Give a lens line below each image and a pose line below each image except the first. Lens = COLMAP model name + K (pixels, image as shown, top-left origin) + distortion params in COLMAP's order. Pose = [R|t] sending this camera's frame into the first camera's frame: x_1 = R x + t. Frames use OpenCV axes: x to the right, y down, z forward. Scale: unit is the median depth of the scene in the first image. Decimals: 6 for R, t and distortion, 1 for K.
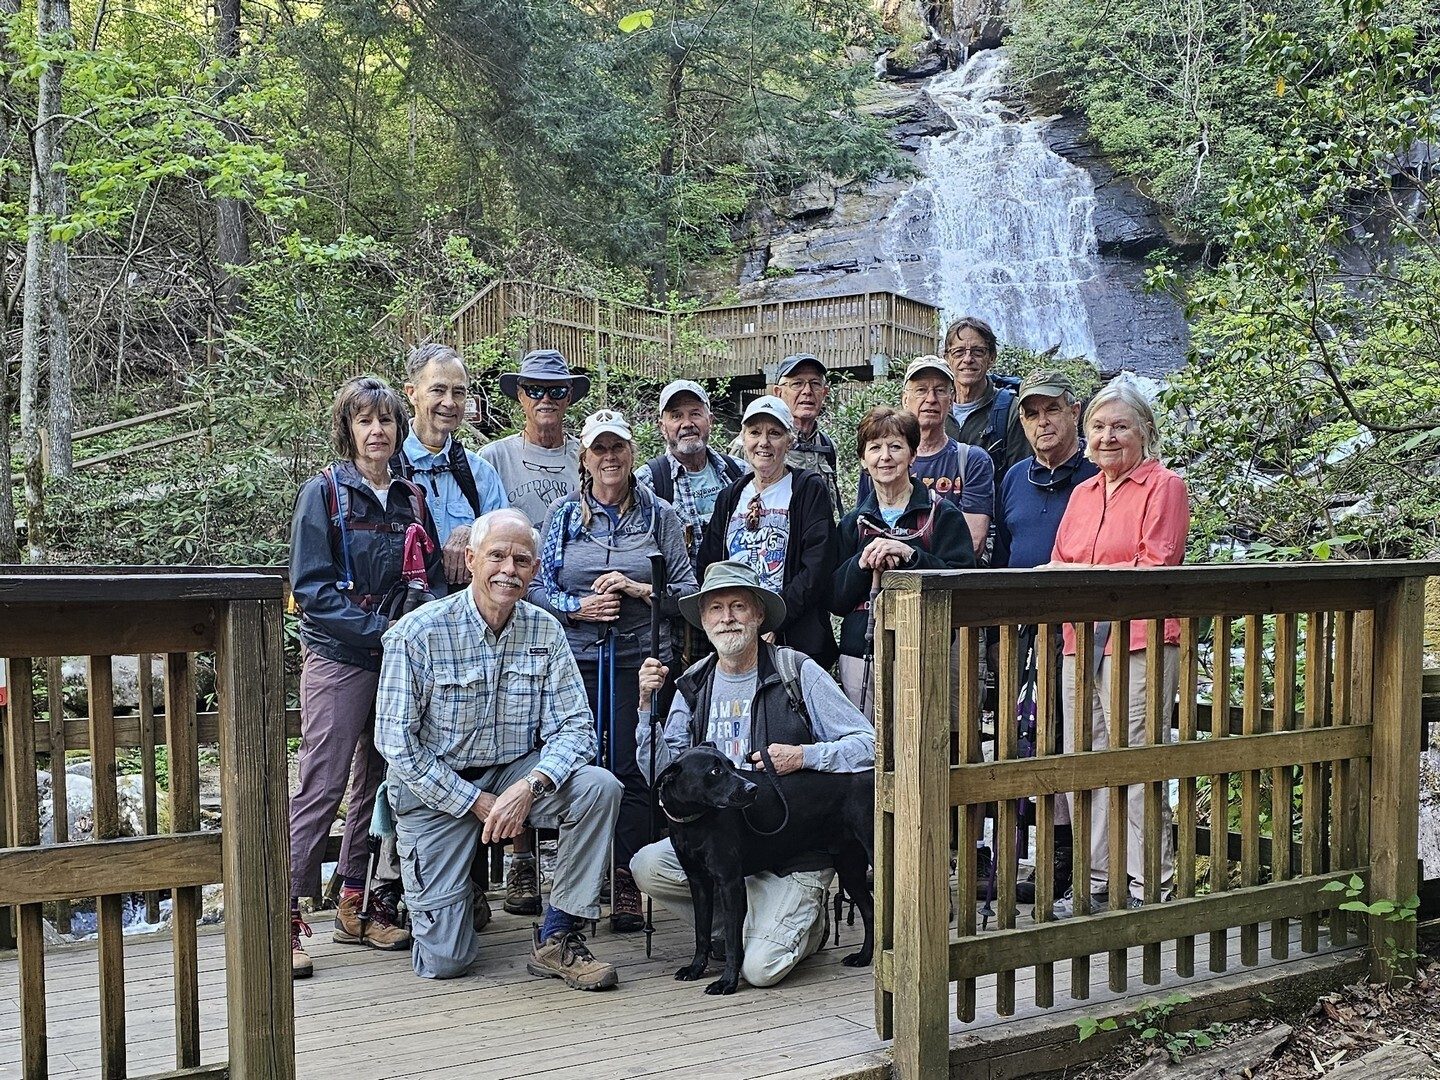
lens RADIAL K [[1893.6, 0, 720.0], [0, 1893.6, 540.0], [0, 0, 1]] dist [0.128341, -0.075446]
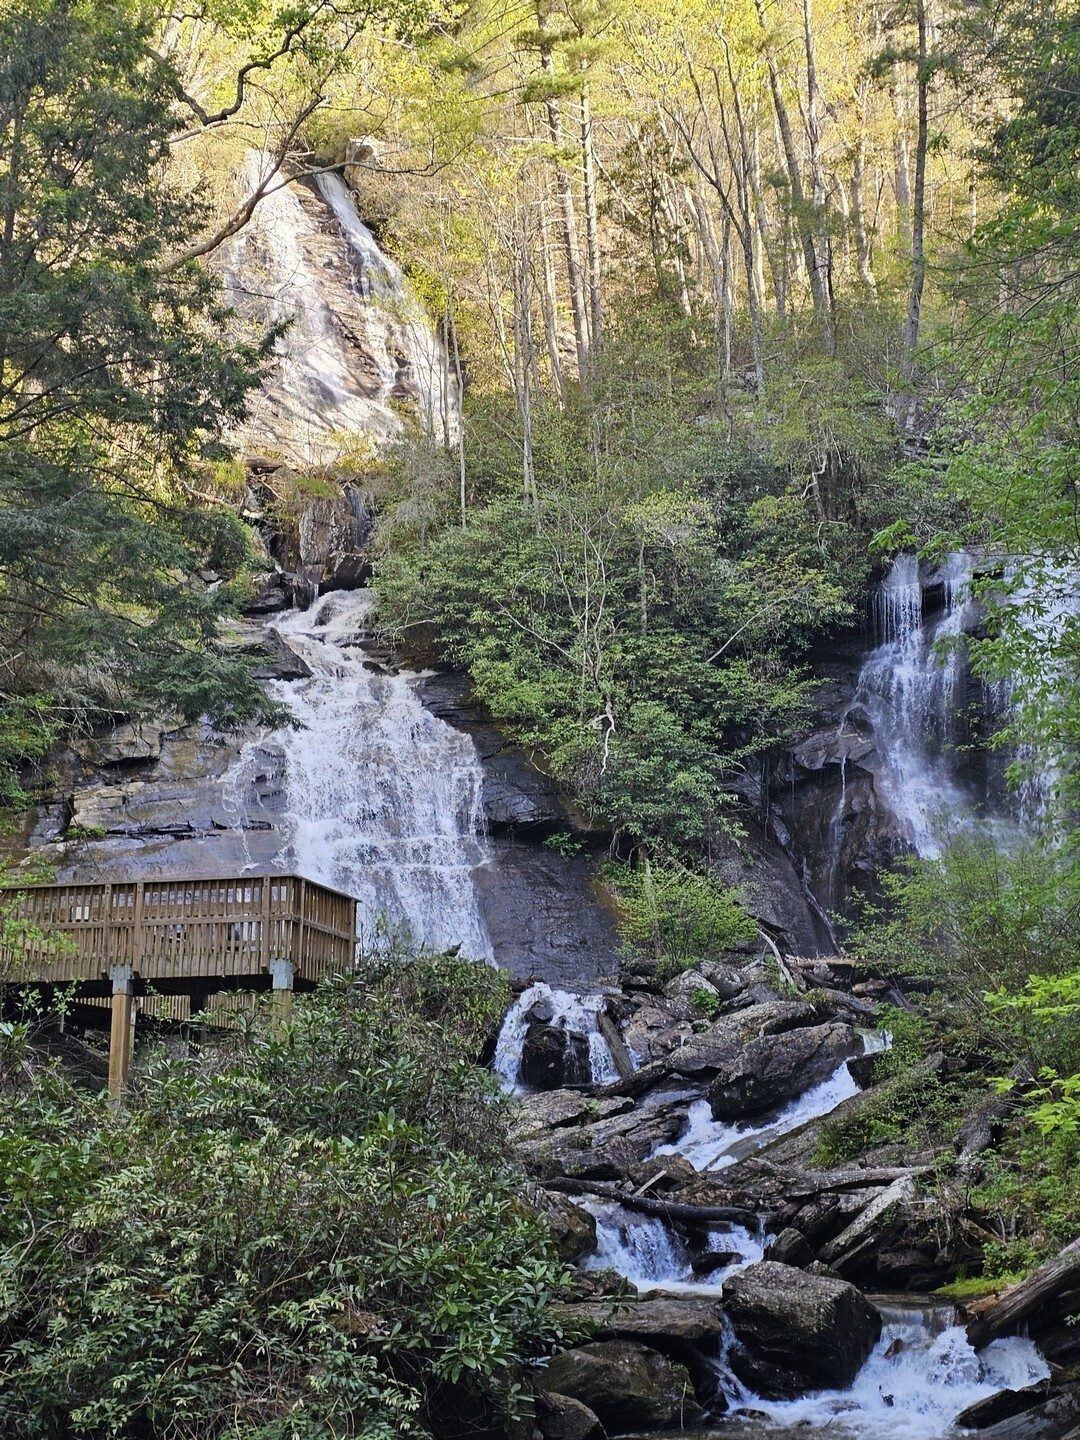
lens RADIAL K [[1893.6, 0, 540.0], [0, 1893.6, 720.0], [0, 0, 1]] dist [0.128341, -0.075446]
pose [[0.940324, 0.074364, 0.332054, -0.059278], [-0.008860, 0.980848, -0.194573, -0.036630], [-0.340164, 0.180020, 0.922974, 0.208698]]
